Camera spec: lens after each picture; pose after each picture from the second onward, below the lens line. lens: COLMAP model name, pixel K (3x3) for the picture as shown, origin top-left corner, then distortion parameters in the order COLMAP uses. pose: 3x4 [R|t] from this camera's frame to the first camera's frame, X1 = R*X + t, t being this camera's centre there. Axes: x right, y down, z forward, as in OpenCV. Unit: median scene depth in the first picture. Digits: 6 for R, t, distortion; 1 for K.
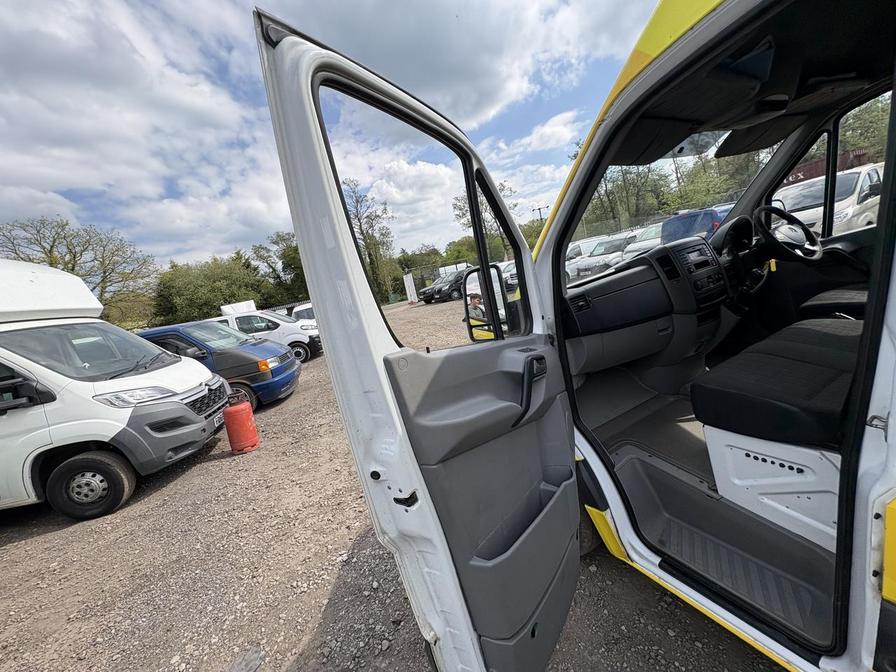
lens RADIAL K [[359.5, 0, 441.4], [0, 359.5, 341.4], [0, 0, 1]] dist [-0.001601, 0.000822]
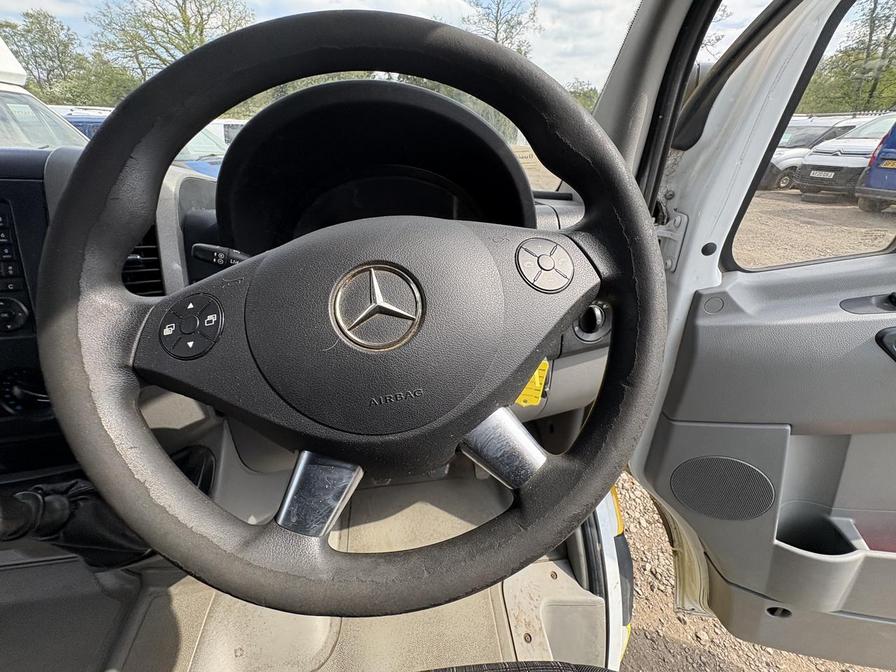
lens RADIAL K [[359.5, 0, 444.5], [0, 359.5, 338.0], [0, 0, 1]] dist [-0.001601, 0.000822]
pose [[0.921287, 0.340163, -0.188465, 0.083028], [-0.245326, 0.884408, 0.397037, -0.028407], [0.301738, -0.319550, 0.898244, 0.072090]]
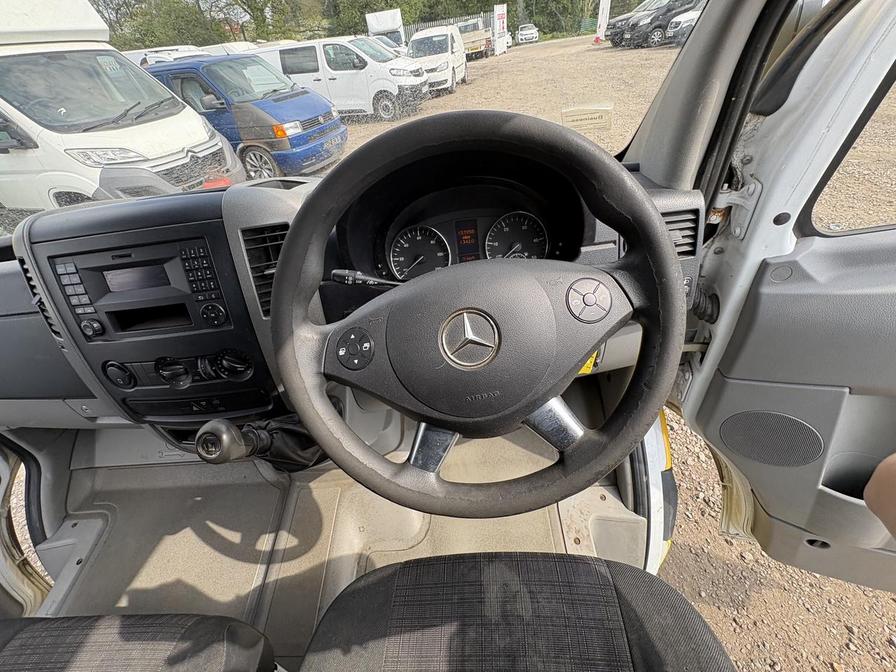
lens RADIAL K [[359.5, 0, 445.1], [0, 359.5, 336.0], [0, 0, 1]] dist [-0.001601, 0.000822]
pose [[0.885190, 0.374506, -0.276013, 0.082399], [-0.147439, 0.788529, 0.597063, -0.033738], [0.441248, -0.487819, 0.753215, 0.068960]]
